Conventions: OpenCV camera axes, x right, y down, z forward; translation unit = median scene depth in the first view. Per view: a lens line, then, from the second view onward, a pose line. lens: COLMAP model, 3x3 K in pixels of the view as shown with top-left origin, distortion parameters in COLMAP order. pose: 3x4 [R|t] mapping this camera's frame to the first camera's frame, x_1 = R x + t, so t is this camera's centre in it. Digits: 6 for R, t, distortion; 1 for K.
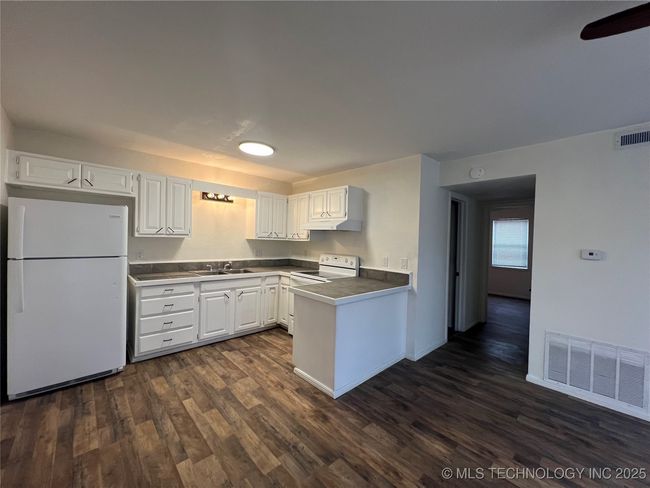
lens RADIAL K [[260.3, 0, 325.5], [0, 260.3, 243.6], [0, 0, 1]] dist [0.000273, -0.000091]
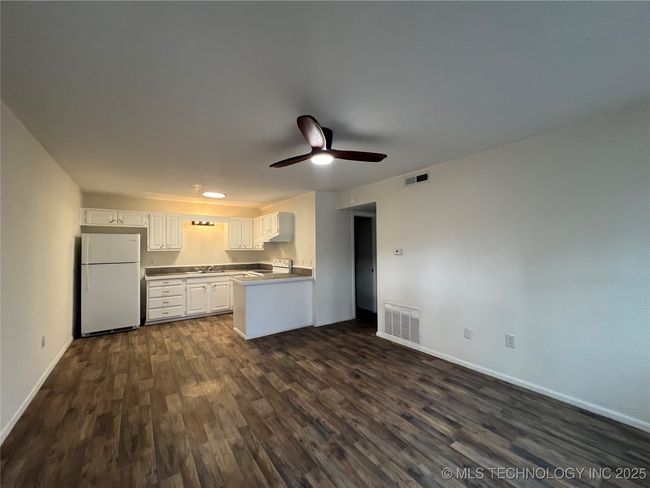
lens RADIAL K [[260.3, 0, 324.6], [0, 260.3, 244.3], [0, 0, 1]] dist [0.000273, -0.000091]
pose [[0.990925, -0.040123, -0.128290, 0.683466], [0.035783, 0.998712, -0.035960, 0.034232], [0.129567, 0.031043, 0.991085, -0.570205]]
